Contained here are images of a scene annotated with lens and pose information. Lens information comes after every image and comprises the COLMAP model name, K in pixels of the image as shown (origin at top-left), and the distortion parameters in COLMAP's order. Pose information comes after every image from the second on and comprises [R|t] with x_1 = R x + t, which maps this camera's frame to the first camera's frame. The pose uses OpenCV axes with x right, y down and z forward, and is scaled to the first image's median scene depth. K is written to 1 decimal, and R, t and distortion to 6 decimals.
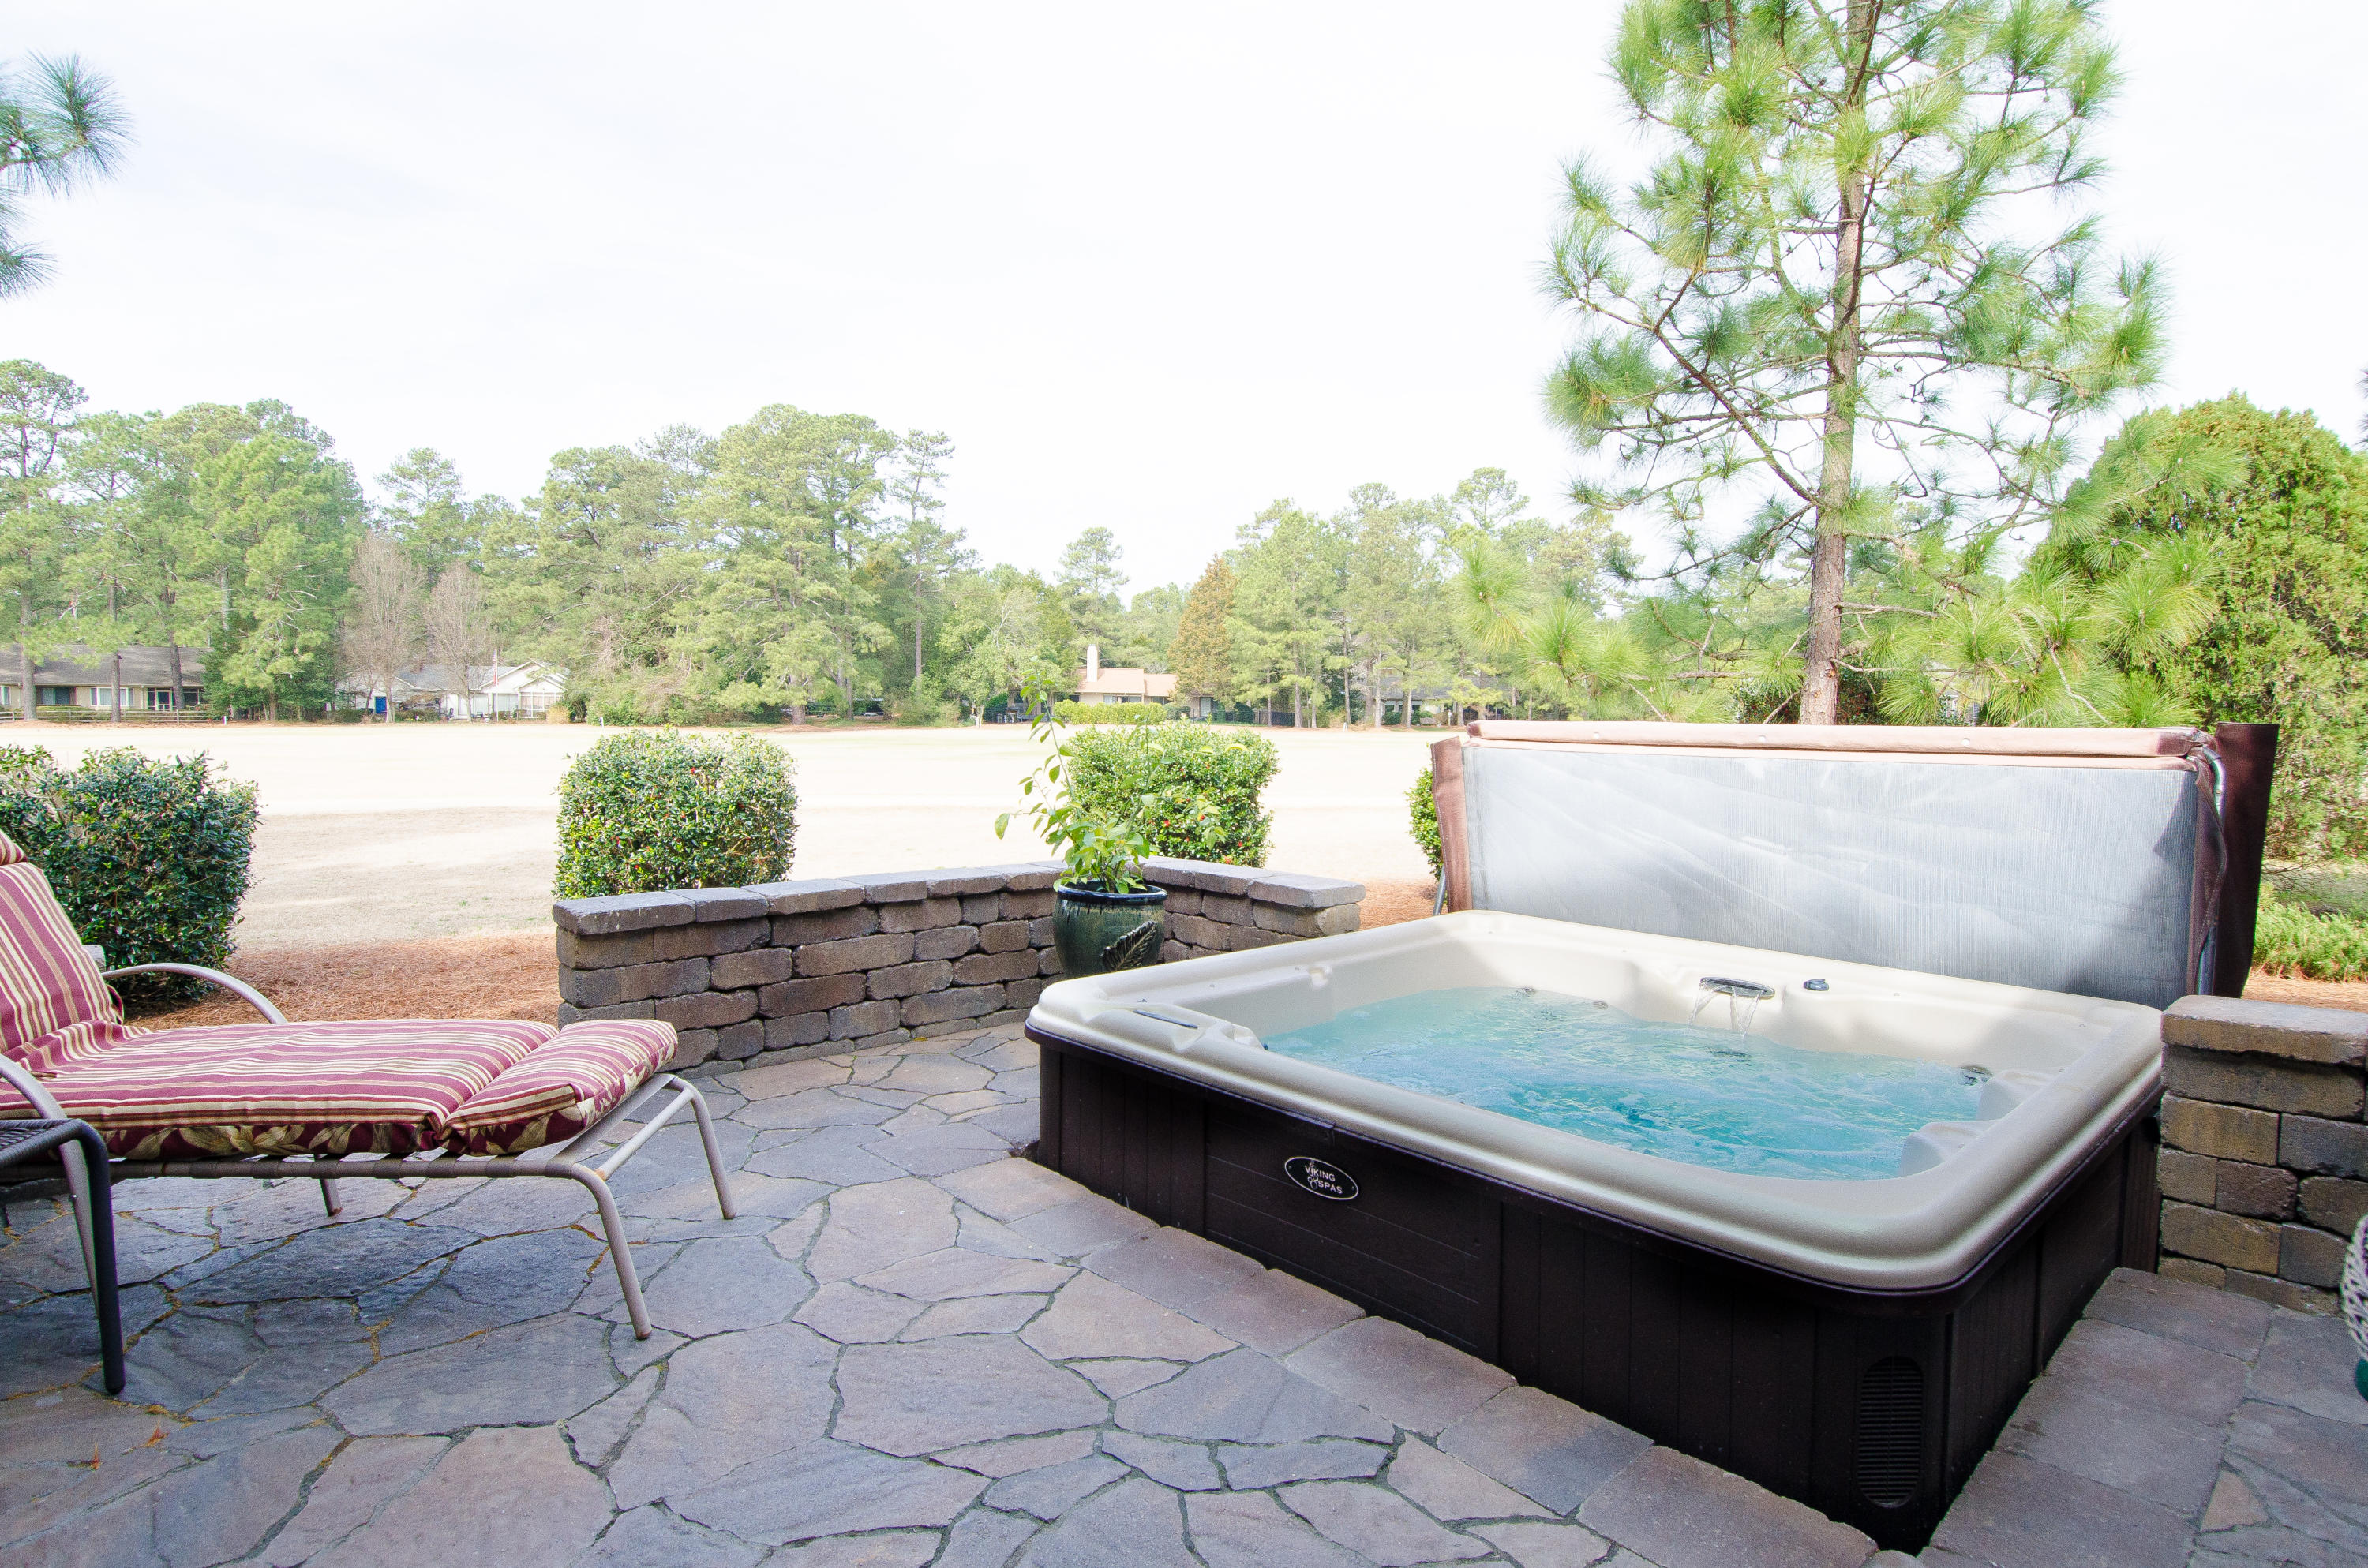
lens RADIAL K [[1234.8, 0, 1193.5], [0, 1234.8, 790.8], [0, 0, 1]] dist [0.049644, -0.054409]
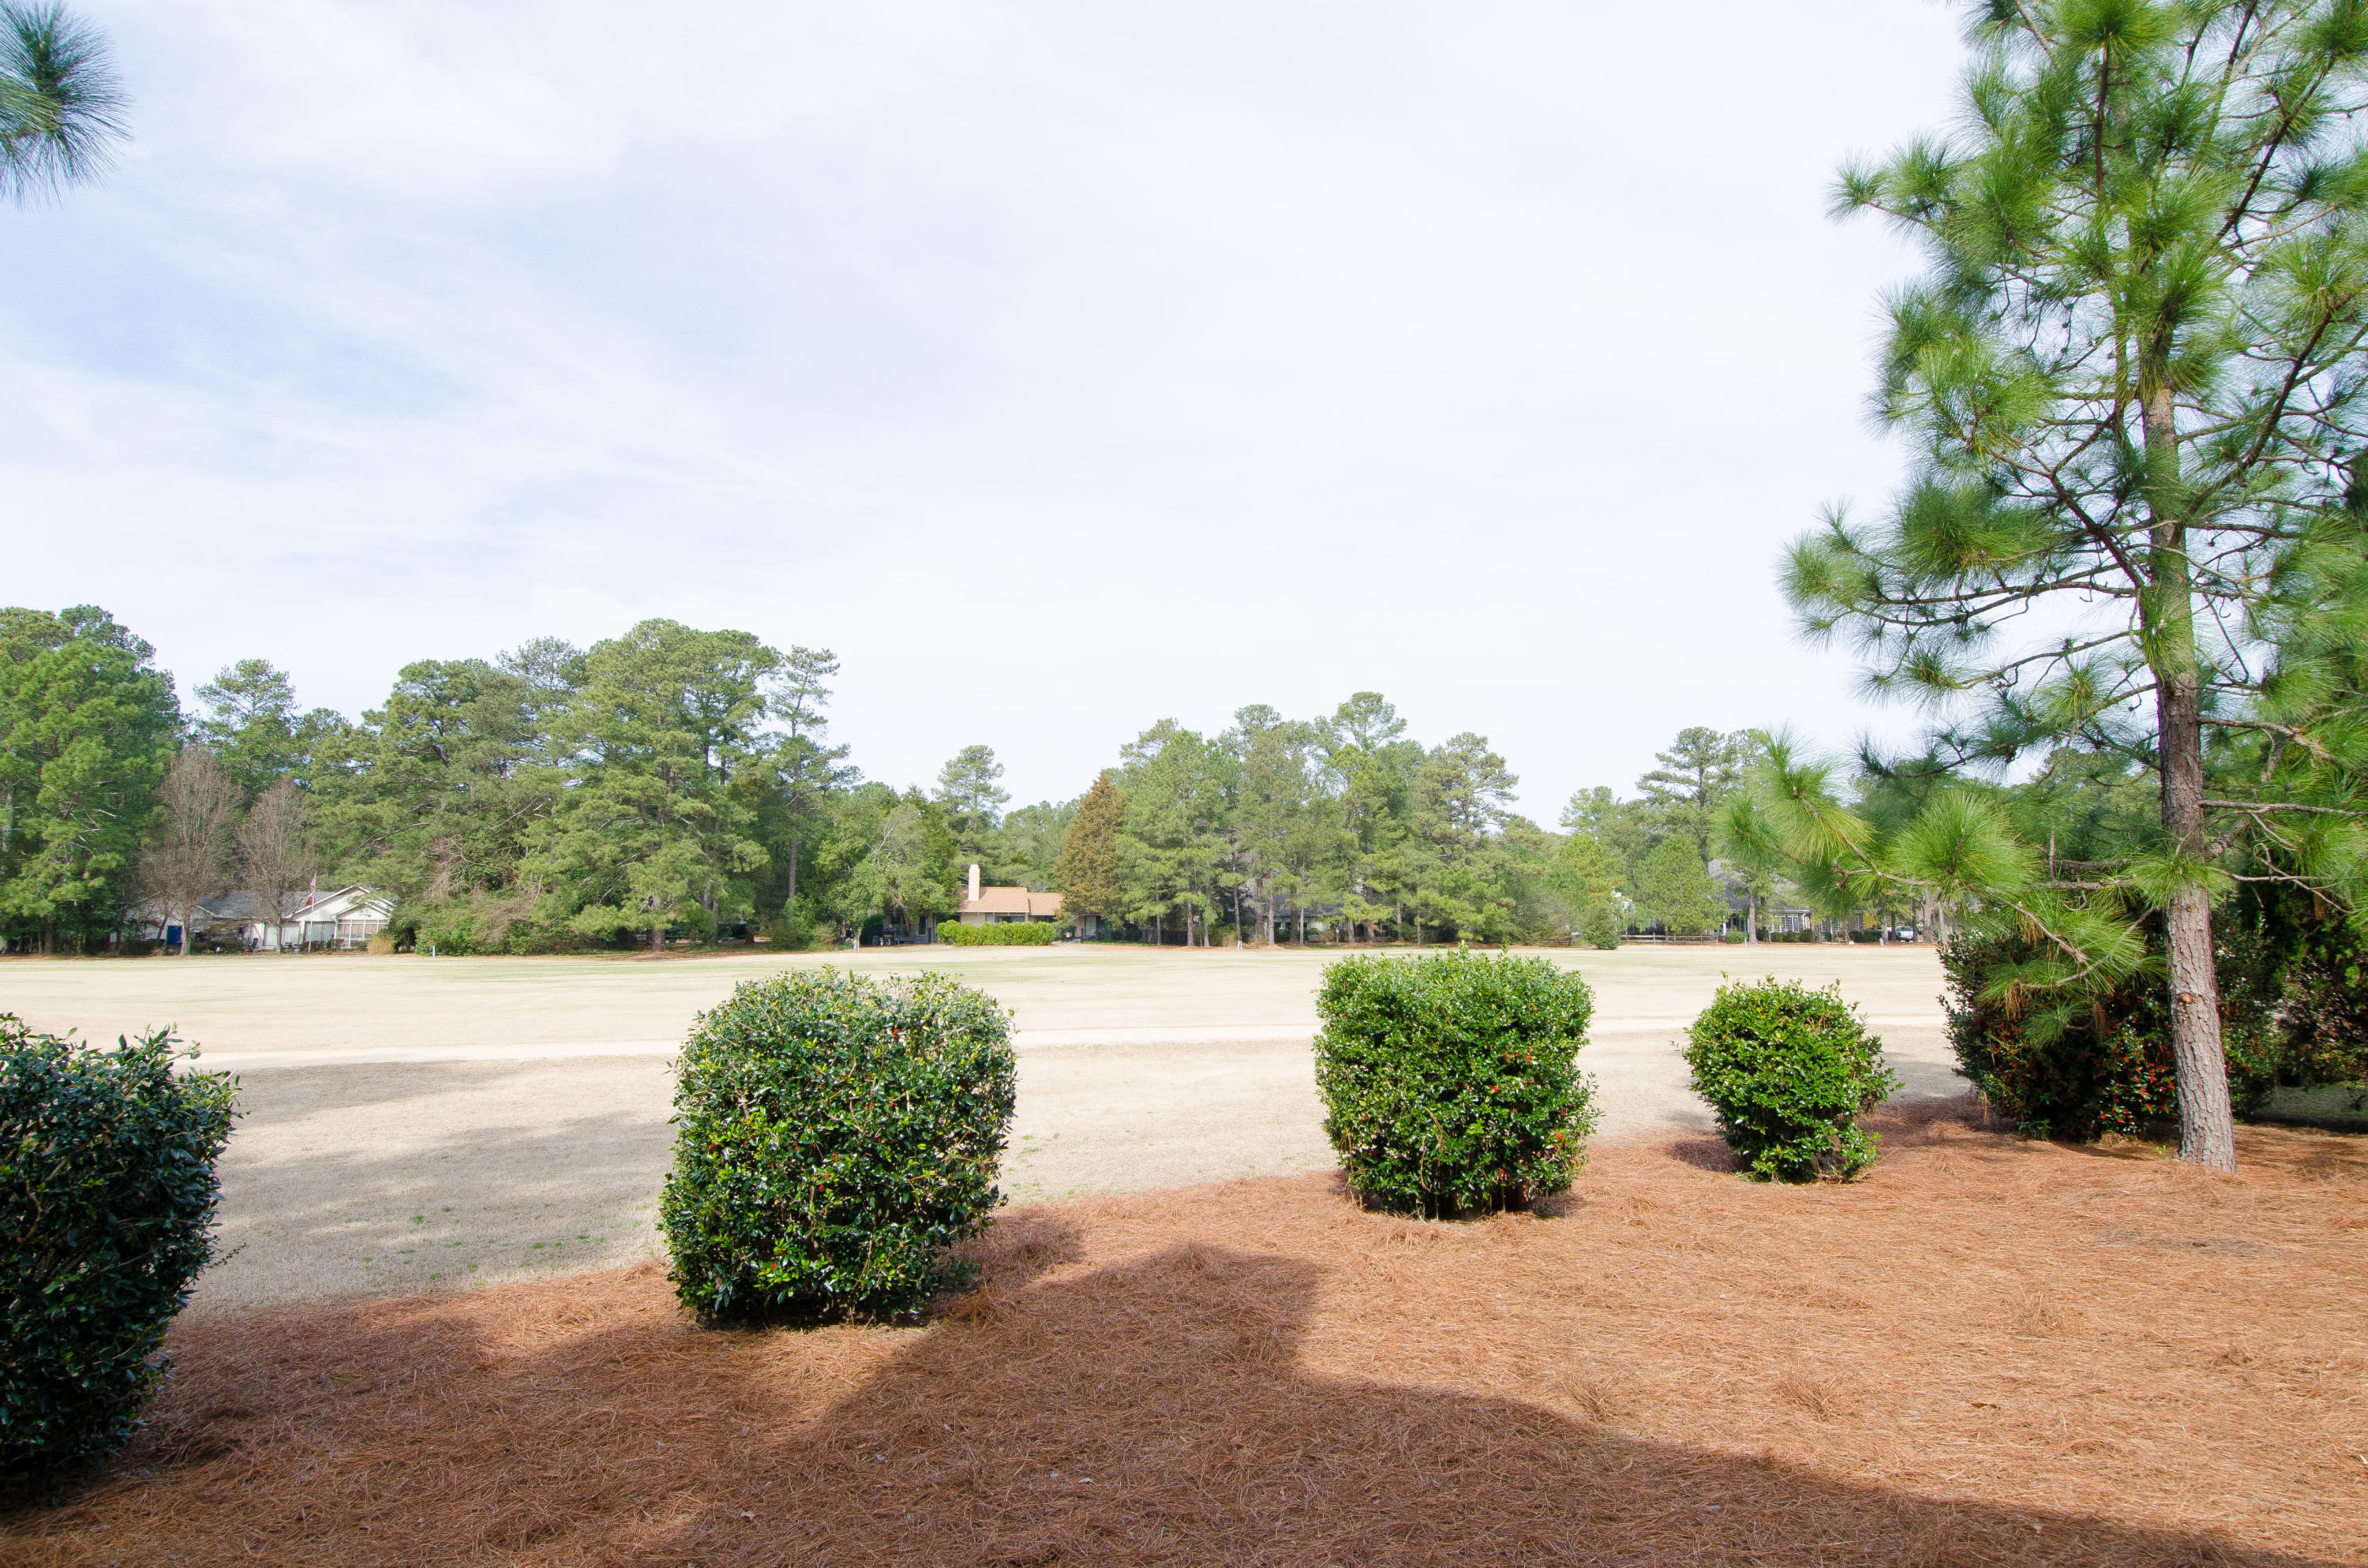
lens RADIAL K [[1234.8, 0, 1193.5], [0, 1234.8, 790.8], [0, 0, 1]] dist [0.049644, -0.054409]
pose [[0.993435, 0.002323, 0.114373, -0.025792], [0.017754, 0.984548, -0.174211, -0.002074], [-0.113011, 0.175098, 0.978044, 0.024012]]
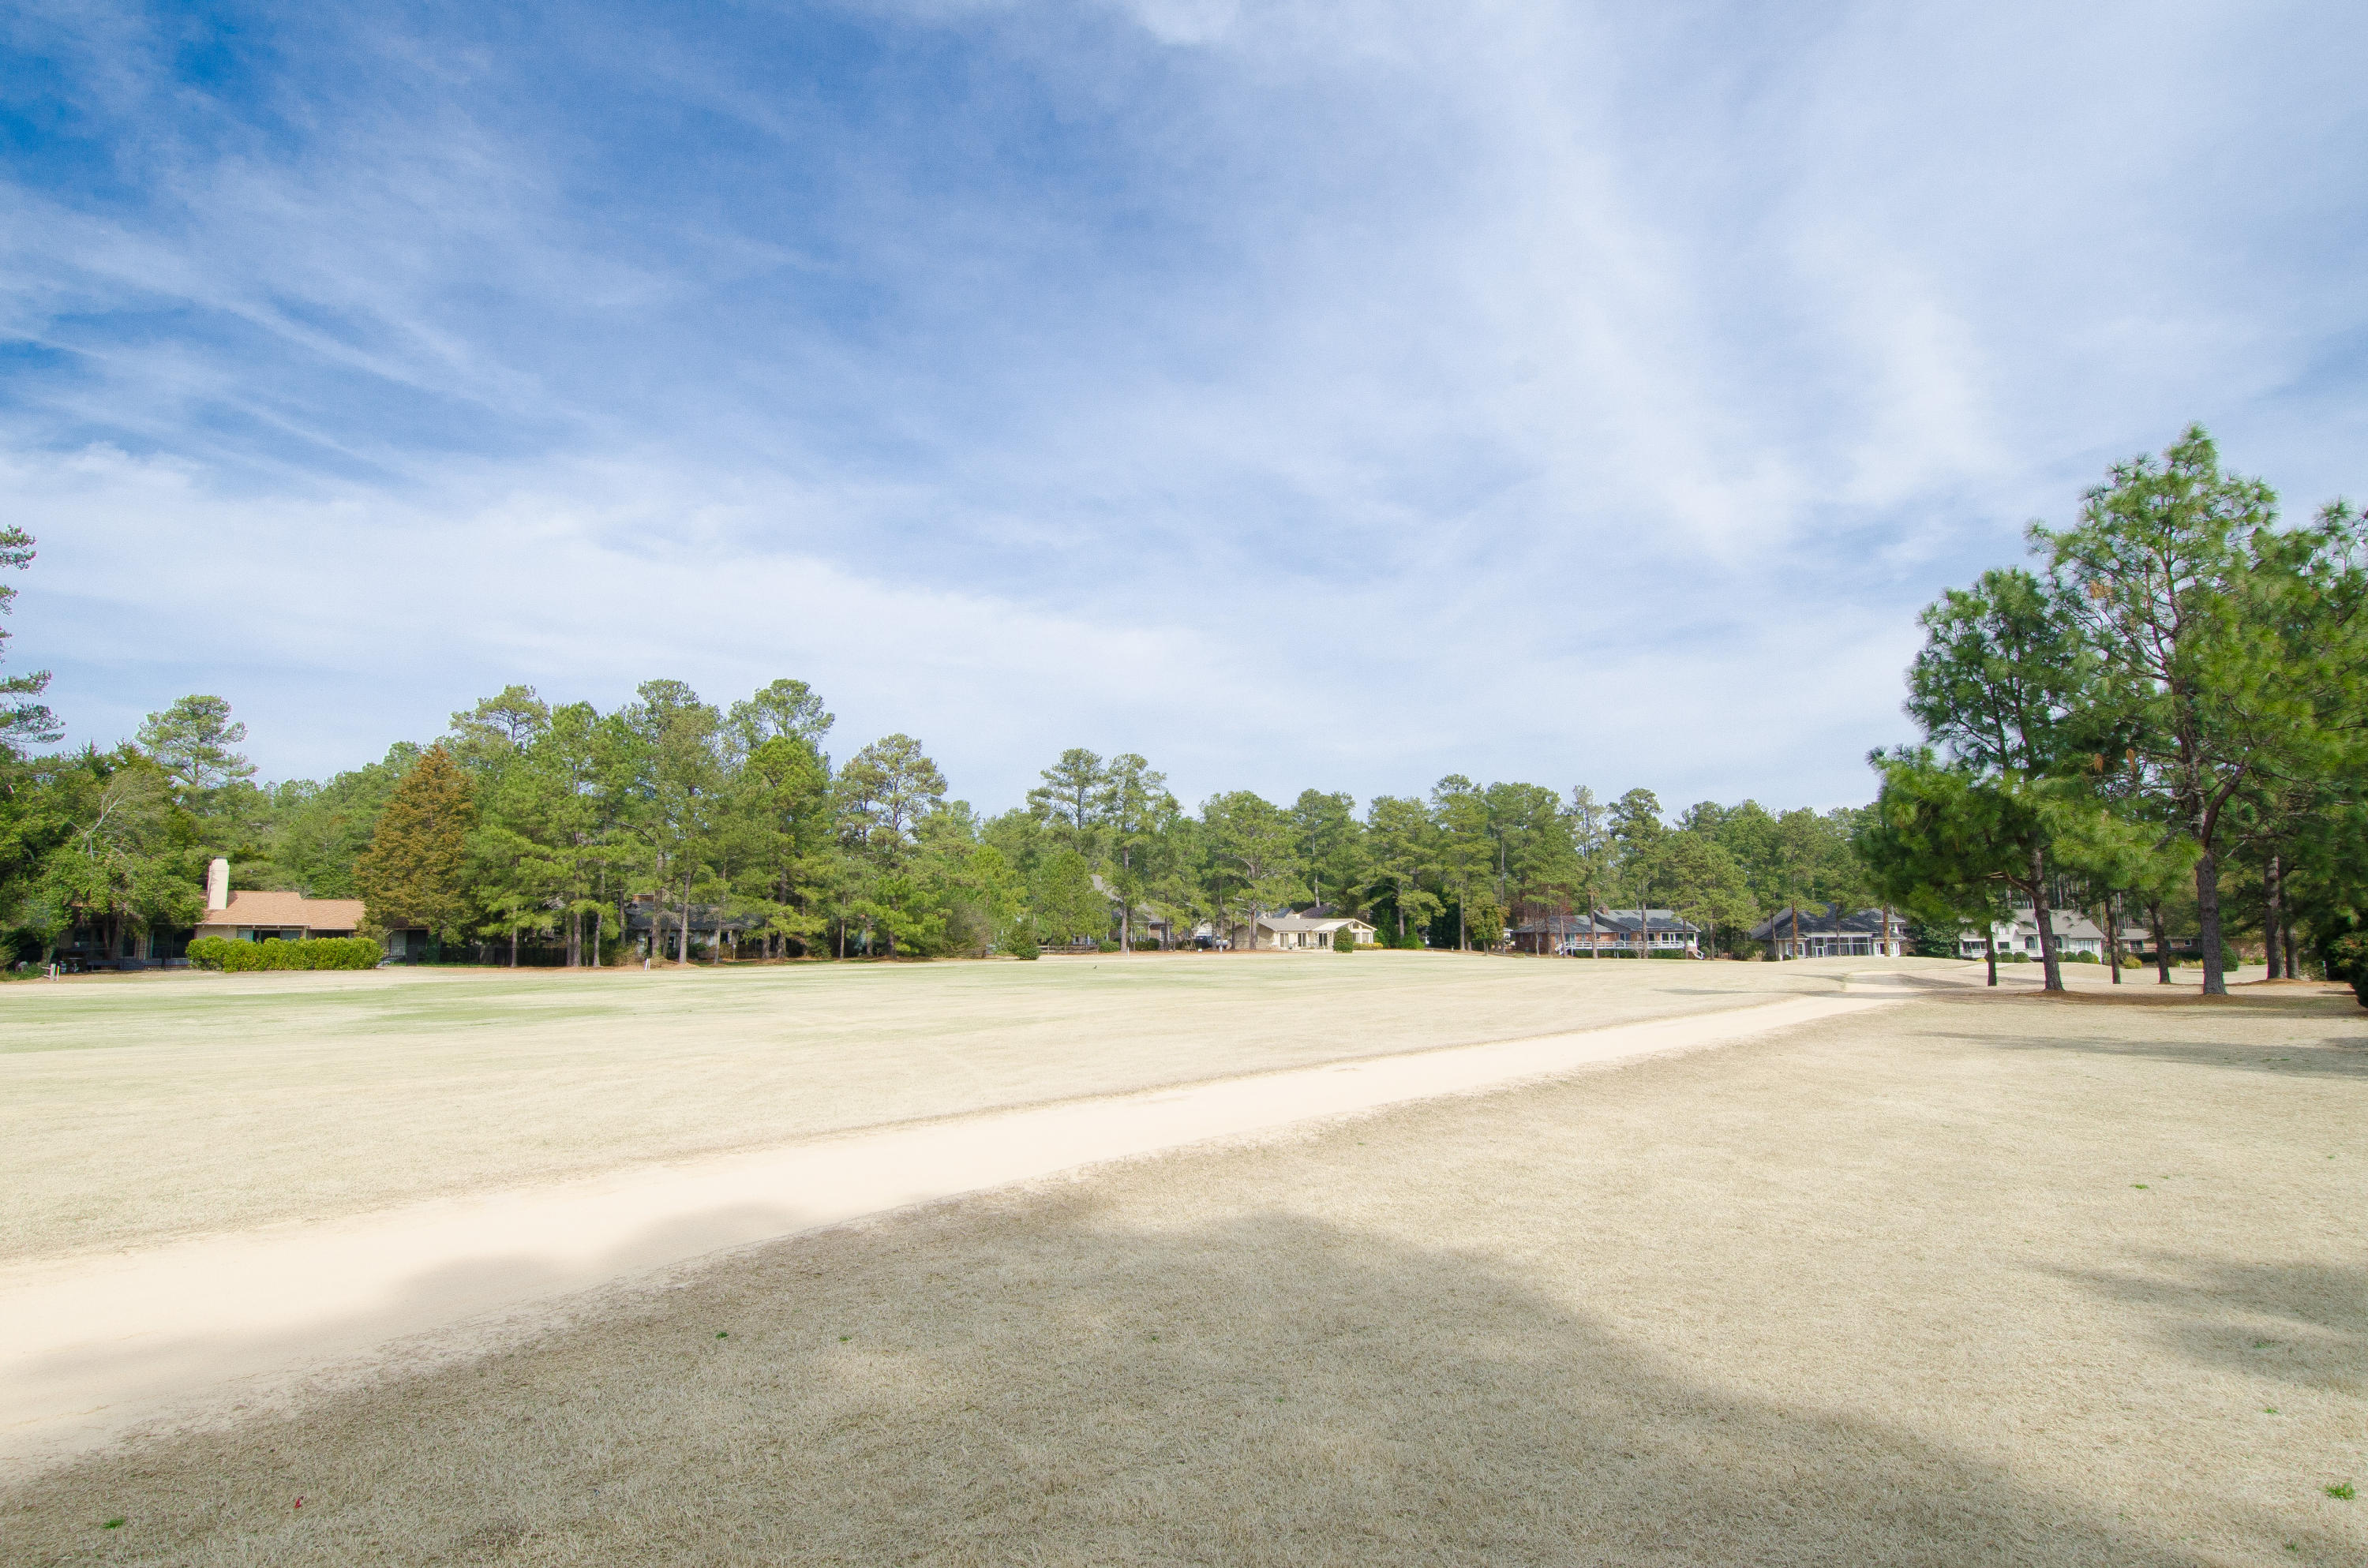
lens RADIAL K [[1234.8, 0, 1193.5], [0, 1234.8, 790.8], [0, 0, 1]] dist [0.049644, -0.054409]
pose [[0.760016, 0.060530, 0.647080, -0.142552], [0.060206, 0.984814, -0.162837, -0.008332], [-0.647110, 0.162716, 0.744830, 0.132340]]
